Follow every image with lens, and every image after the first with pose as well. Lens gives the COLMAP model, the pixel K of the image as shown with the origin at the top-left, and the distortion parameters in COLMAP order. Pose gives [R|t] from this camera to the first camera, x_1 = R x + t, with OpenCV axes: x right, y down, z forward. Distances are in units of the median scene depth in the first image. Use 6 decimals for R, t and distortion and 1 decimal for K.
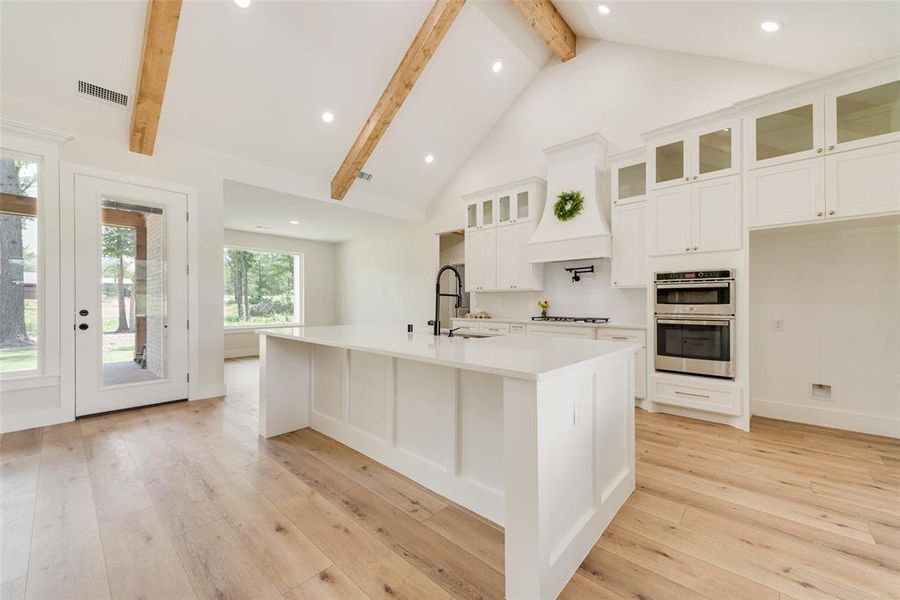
lens RADIAL K [[353.1, 0, 451.0], [0, 353.1, 298.0], [0, 0, 1]] dist [0.009862, -0.001681]
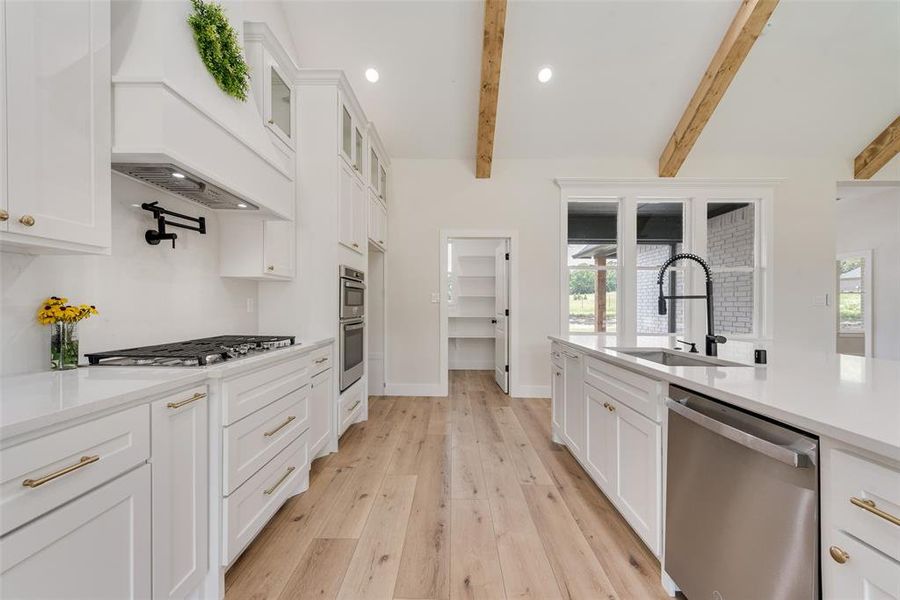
lens RADIAL K [[367.8, 0, 450.6], [0, 367.8, 298.3], [0, 0, 1]] dist [0.012403, 0.000209]
pose [[-0.667145, 0.005235, 0.744910, -0.185963], [-0.019917, 0.999492, -0.024862, 0.016052], [-0.744662, -0.031423, -0.666702, 1.427870]]
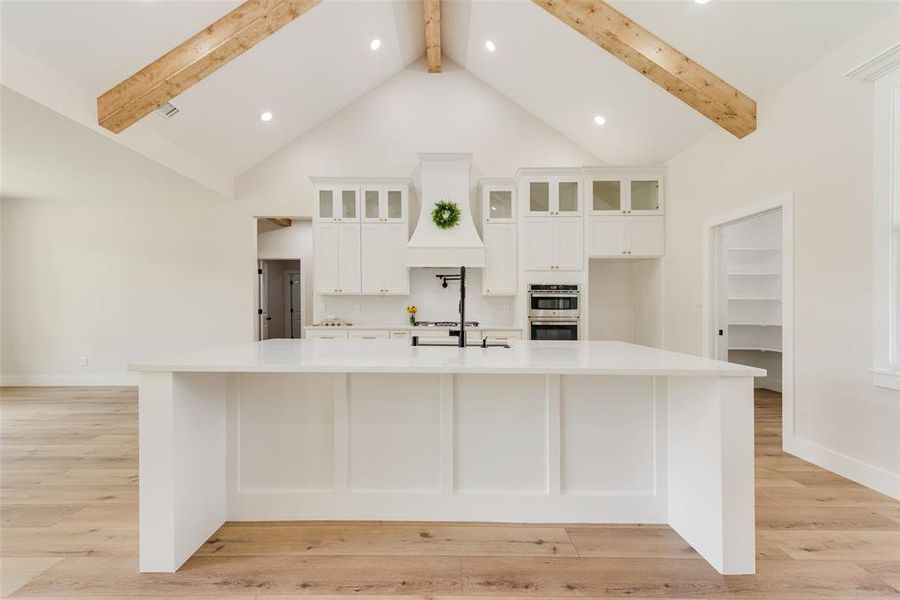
lens RADIAL K [[353.1, 0, 447.2], [0, 353.1, 305.6], [0, 0, 1]] dist [0.009862, -0.001681]
pose [[0.737345, 0.005060, 0.675498, -0.490128], [-0.012361, 0.999906, 0.006002, 0.000269], [-0.675404, -0.012776, 0.737337, 0.300451]]
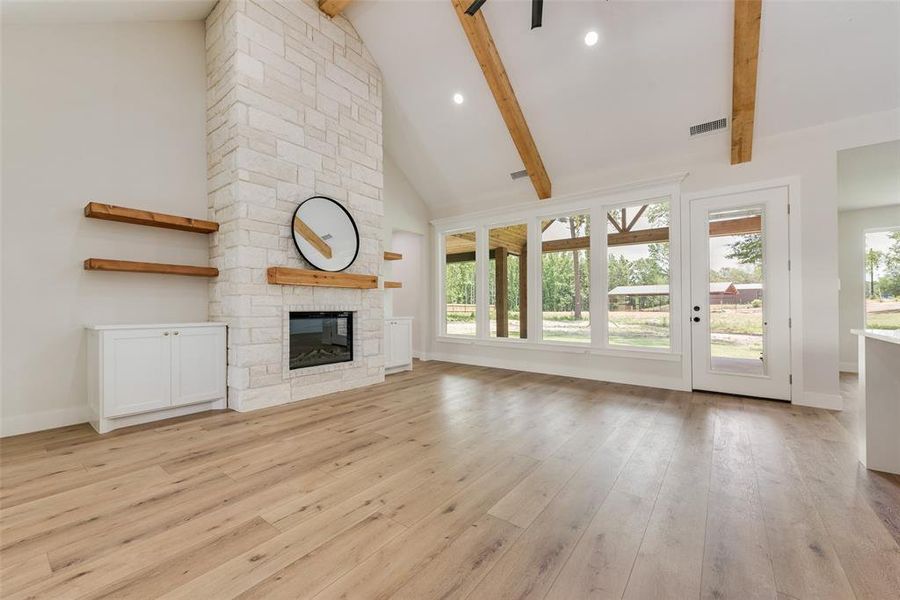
lens RADIAL K [[353.1, 0, 444.9], [0, 353.1, 304.7], [0, 0, 1]] dist [0.009862, -0.001681]
pose [[0.071389, -0.006243, -0.997429, 0.160101], [0.013872, 0.999890, -0.005266, 0.021887], [0.997352, -0.013460, 0.071467, 0.018551]]
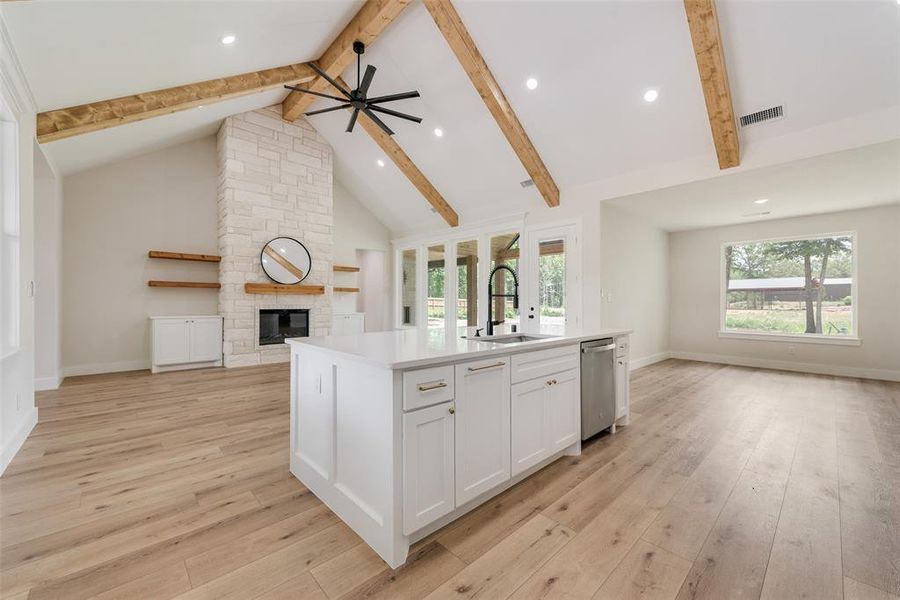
lens RADIAL K [[353.1, 0, 452.0], [0, 353.1, 299.2], [0, 0, 1]] dist [0.009862, -0.001681]
pose [[-0.076844, -0.010517, -0.996988, 0.756477], [0.010702, 0.999878, -0.011373, 0.009433], [0.996986, -0.011544, -0.076722, 0.733647]]
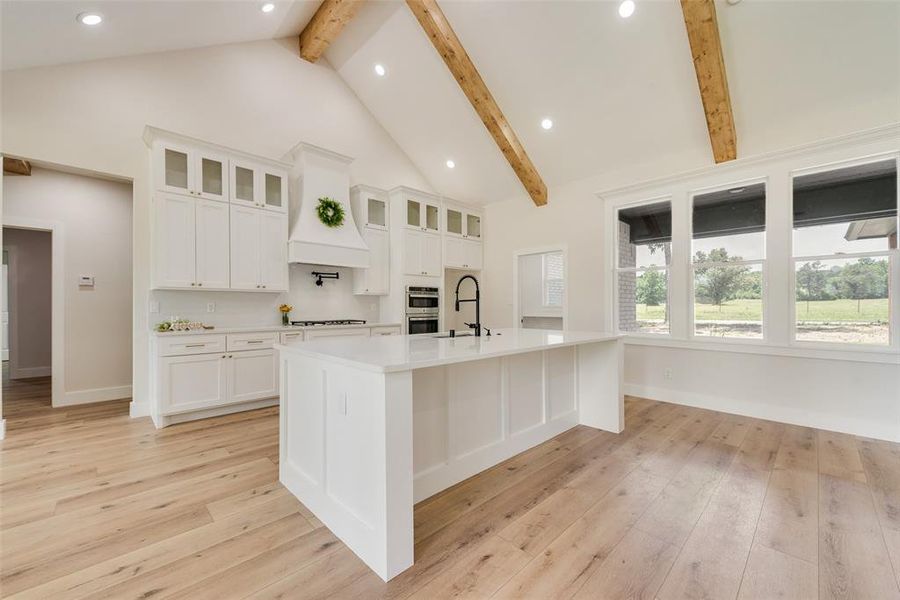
lens RADIAL K [[353.1, 0, 449.1], [0, 353.1, 296.8], [0, 0, 1]] dist [0.009862, -0.001681]
pose [[0.065081, 0.025351, 0.997558, -0.892914], [-0.016007, 0.999575, -0.024358, 0.006145], [-0.997752, -0.014383, 0.065459, 0.774128]]
